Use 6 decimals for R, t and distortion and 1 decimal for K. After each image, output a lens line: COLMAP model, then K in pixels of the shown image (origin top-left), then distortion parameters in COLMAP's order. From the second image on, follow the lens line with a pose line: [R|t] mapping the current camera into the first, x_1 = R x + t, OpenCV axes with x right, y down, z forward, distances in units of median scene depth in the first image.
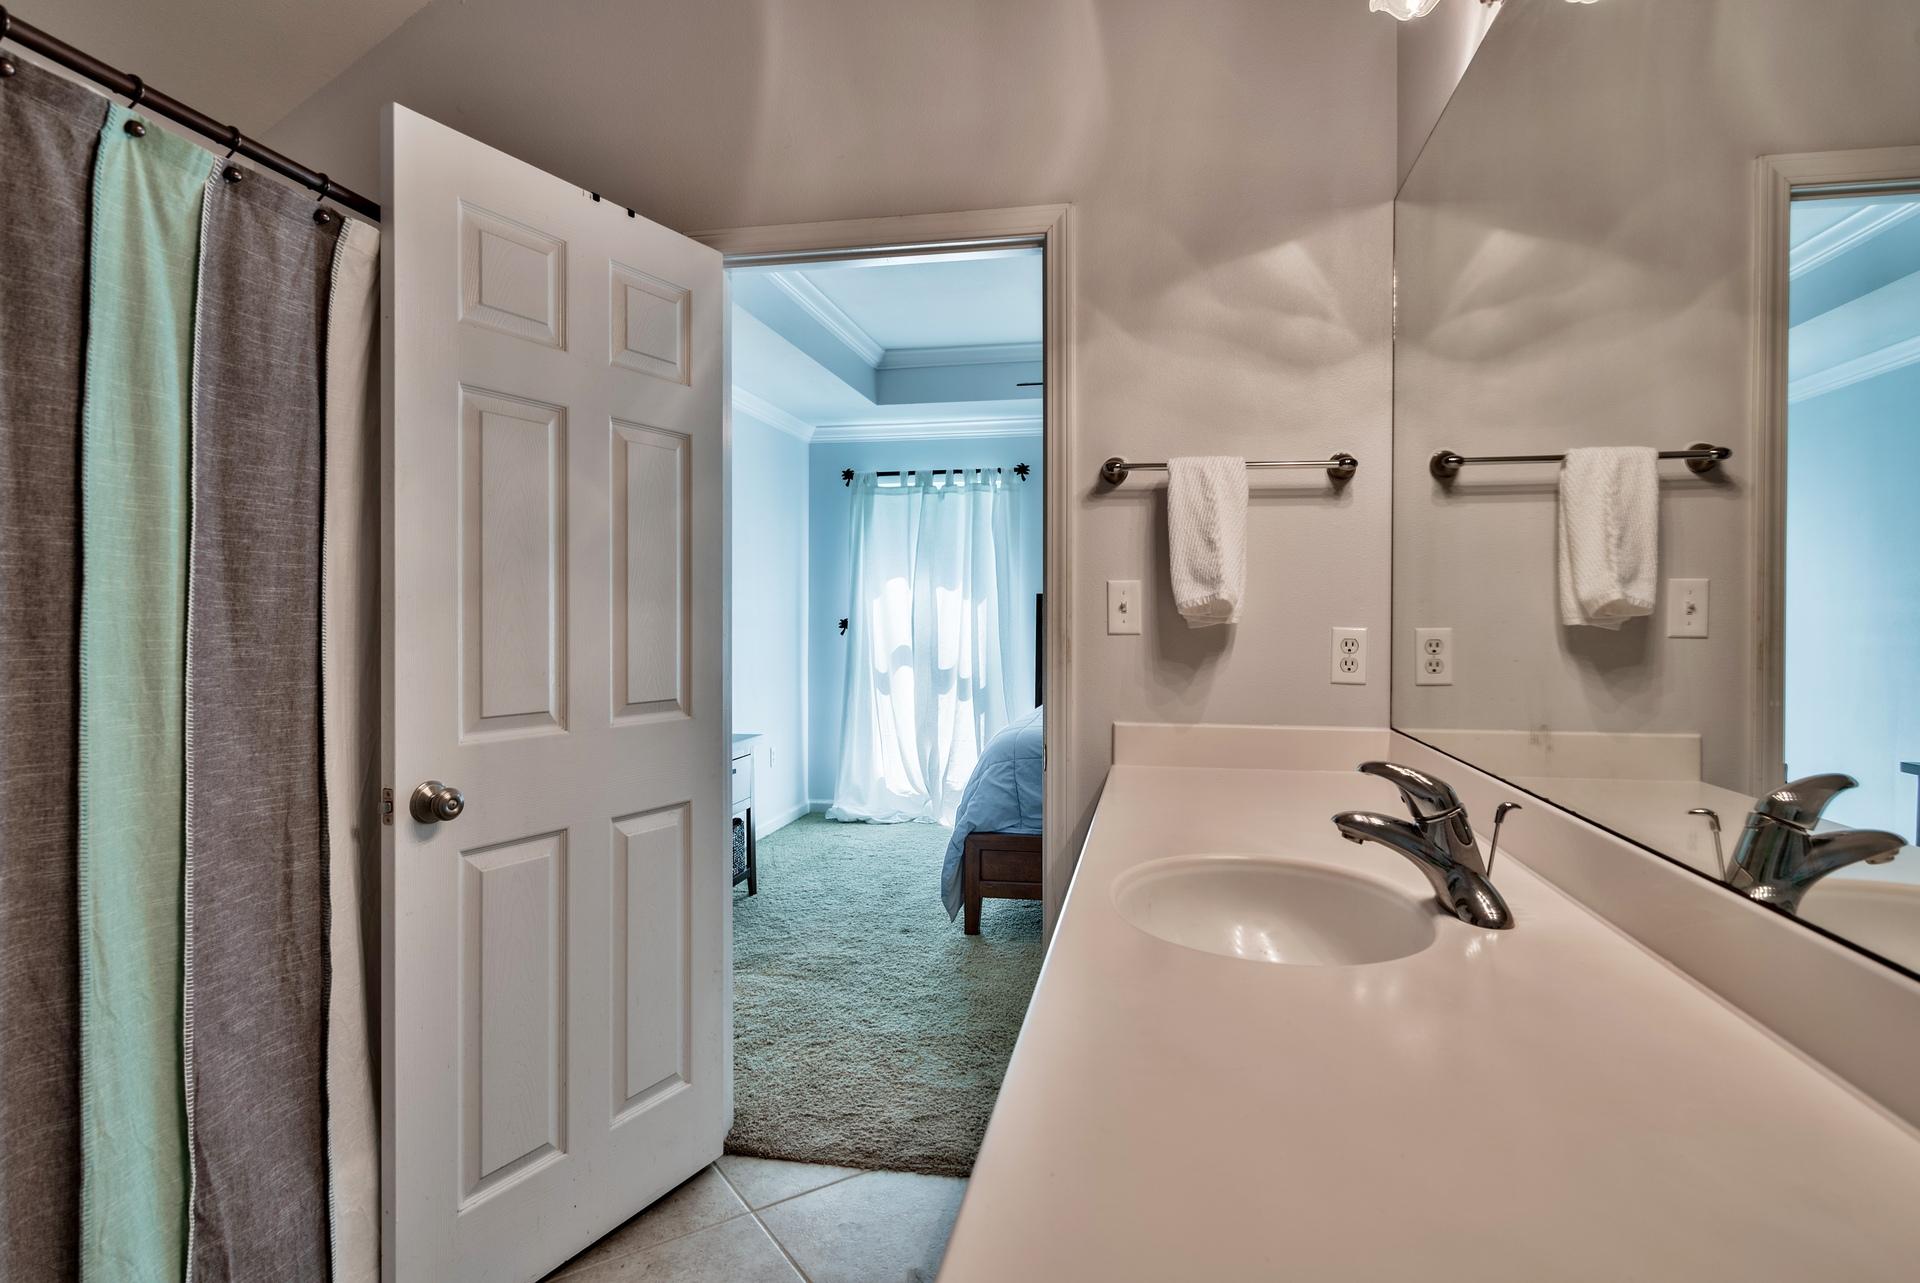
lens RADIAL K [[1034.8, 0, 964.0], [0, 1034.8, 630.3], [0, 0, 1]] dist [0.000559, 0.000005]
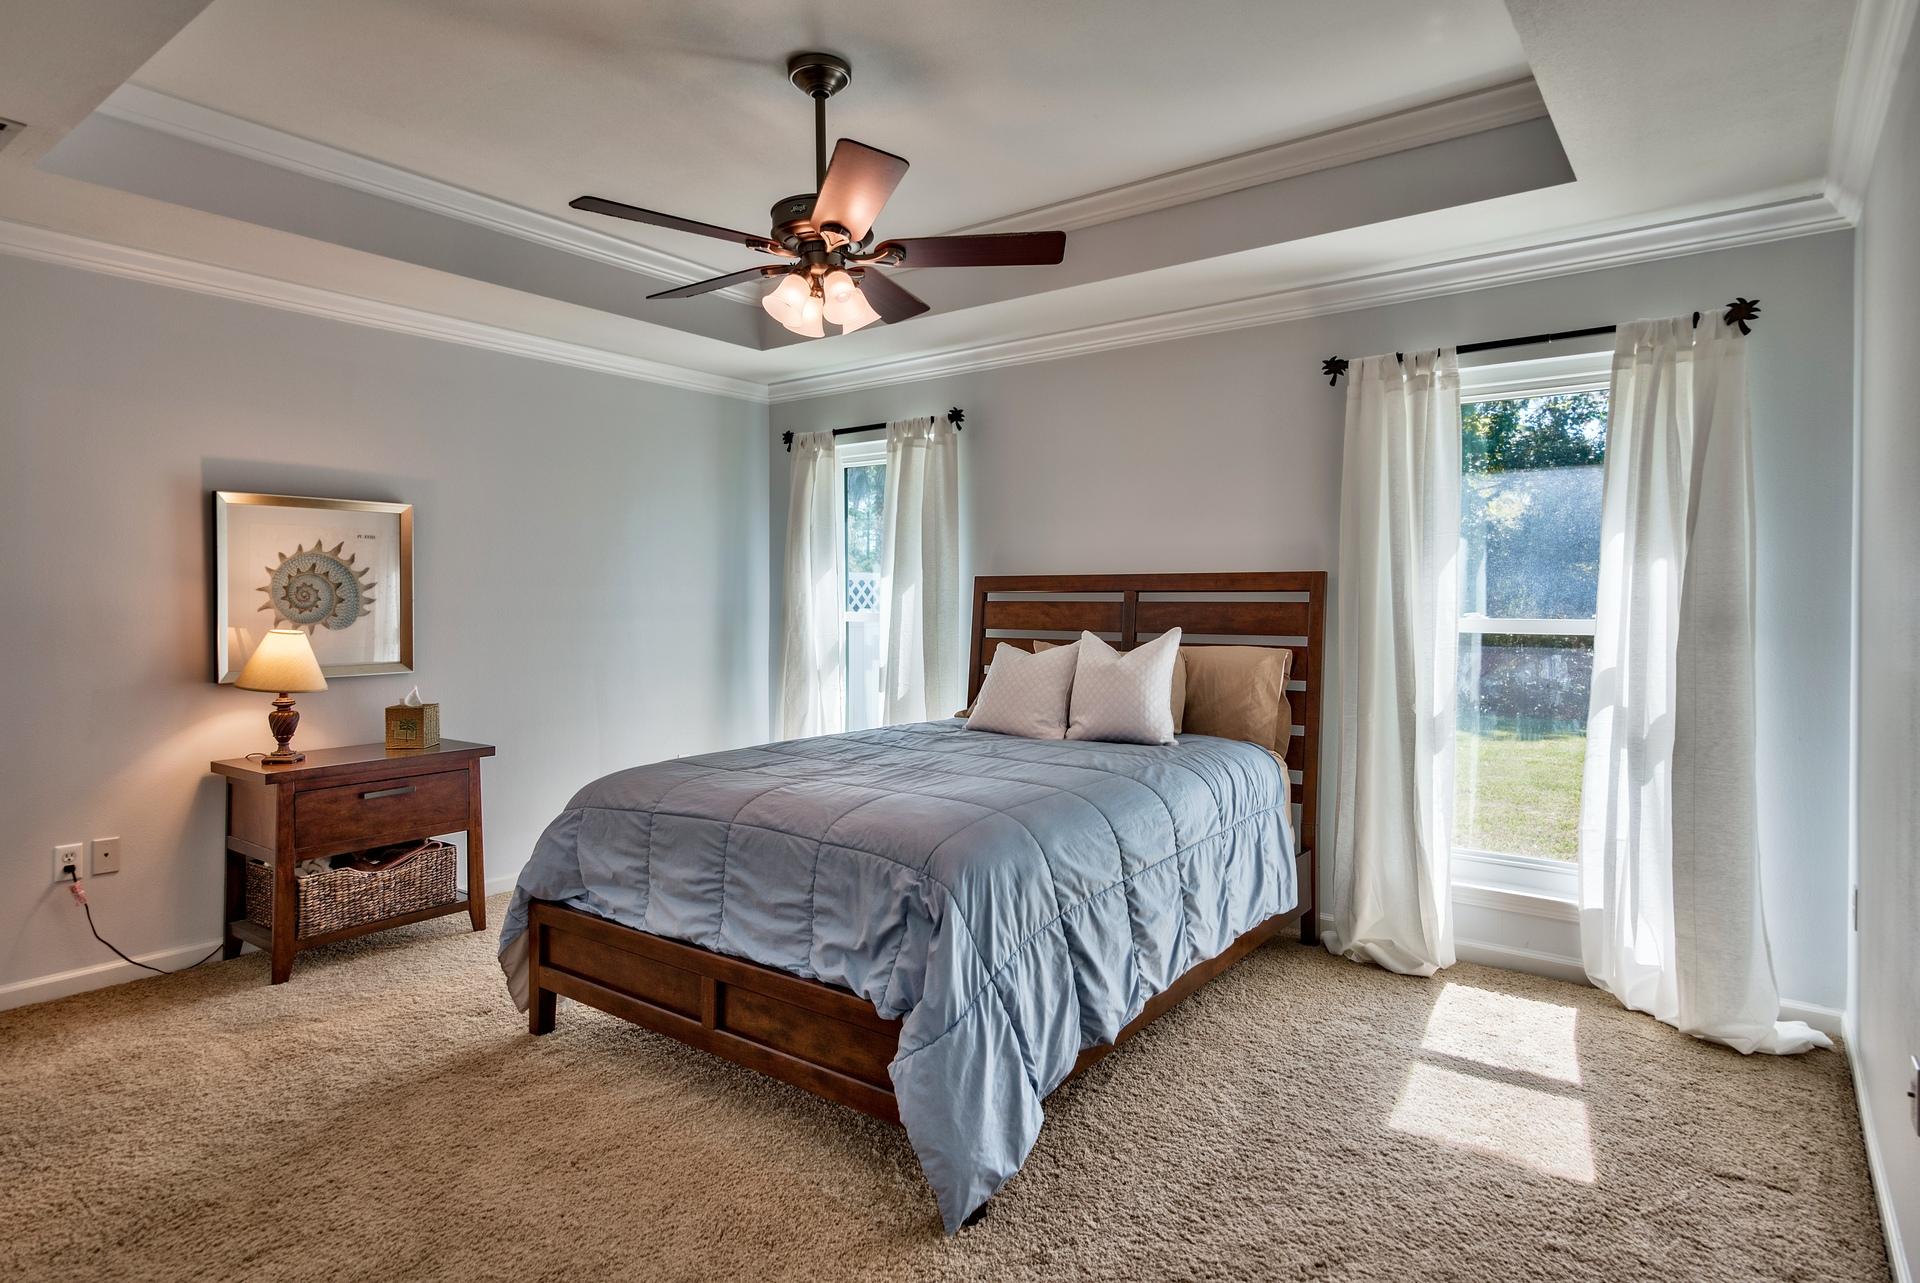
lens RADIAL K [[1062.1, 0, 949.6], [0, 1062.1, 632.6], [0, 0, 1]] dist [0.004216, 0.001362]
pose [[0.895600, 0.012870, -0.444673, 0.402663], [-0.004768, 0.999802, 0.019333, -0.009773], [0.444834, -0.015195, 0.895484, 0.288839]]
